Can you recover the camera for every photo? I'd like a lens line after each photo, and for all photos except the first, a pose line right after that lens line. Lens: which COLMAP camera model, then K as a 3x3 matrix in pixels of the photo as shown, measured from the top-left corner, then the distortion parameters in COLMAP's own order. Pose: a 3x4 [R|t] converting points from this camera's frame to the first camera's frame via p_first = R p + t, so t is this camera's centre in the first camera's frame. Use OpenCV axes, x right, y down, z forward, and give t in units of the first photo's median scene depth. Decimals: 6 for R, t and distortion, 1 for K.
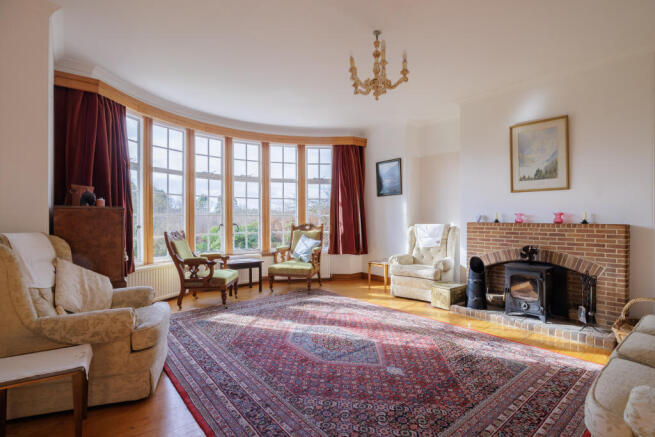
lens RADIAL K [[318.4, 0, 325.6], [0, 318.4, 215.9], [0, 0, 1]] dist [-0.004631, 0.000025]
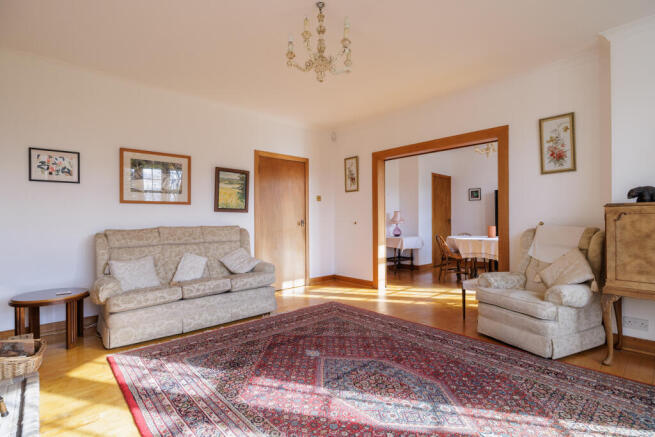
lens RADIAL K [[318.4, 0, 326.9], [0, 318.4, 218.1], [0, 0, 1]] dist [-0.004631, 0.000025]
pose [[-0.998459, 0.010391, -0.054516, 0.203712], [0.010914, 0.999897, -0.009292, 0.013861], [0.054414, -0.009872, -0.998470, 1.949952]]
